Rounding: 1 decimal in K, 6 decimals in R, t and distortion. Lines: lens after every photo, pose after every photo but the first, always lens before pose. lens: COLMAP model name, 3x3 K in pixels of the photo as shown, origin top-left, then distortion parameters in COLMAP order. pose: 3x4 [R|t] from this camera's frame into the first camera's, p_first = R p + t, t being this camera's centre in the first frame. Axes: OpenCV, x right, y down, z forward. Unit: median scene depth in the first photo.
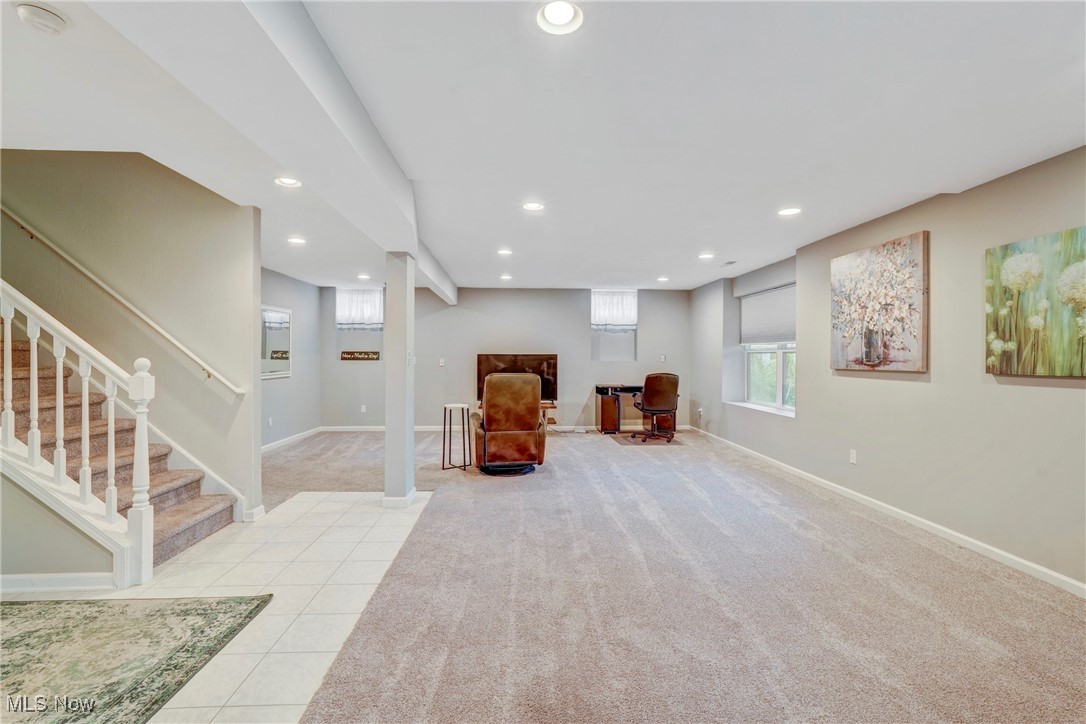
lens RADIAL K [[491.0, 0, 543.0], [0, 491.0, 362.0], [0, 0, 1]] dist [-0.009883, 0.000360]
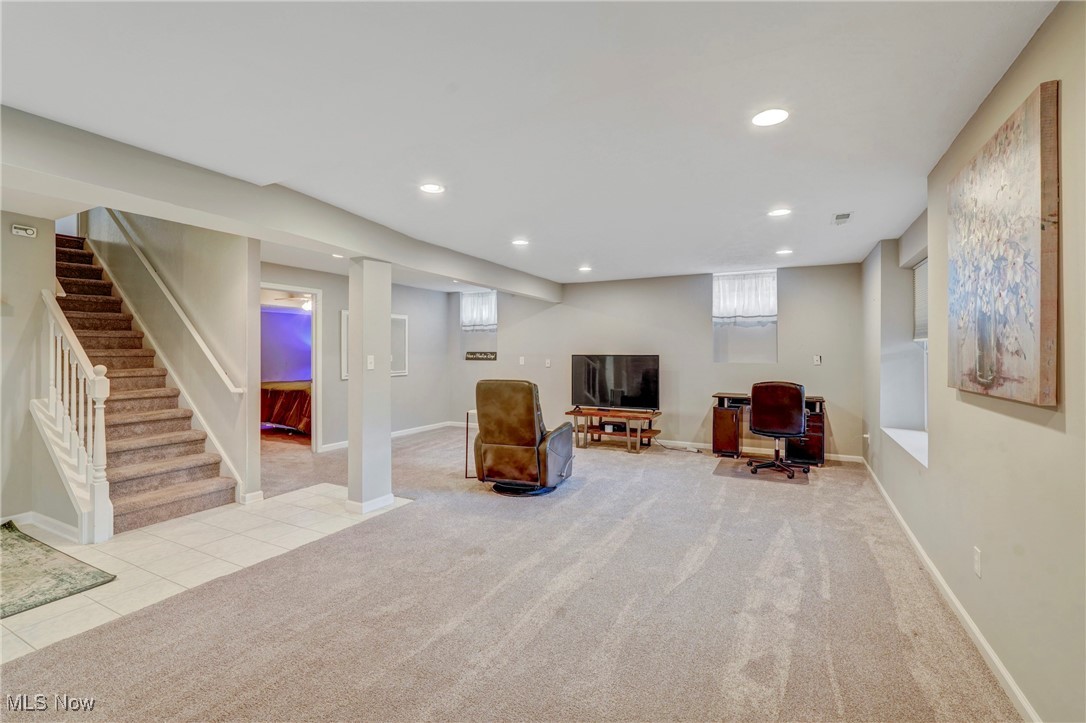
lens RADIAL K [[489.3, 0, 541.8], [0, 489.3, 354.9], [0, 0, 1]] dist [-0.008361, 0.001320]
pose [[0.854641, 0.000032, -0.519220, 0.450746], [-0.003510, 0.999978, -0.005715, -0.015859], [0.519208, 0.006706, 0.854621, 0.287950]]
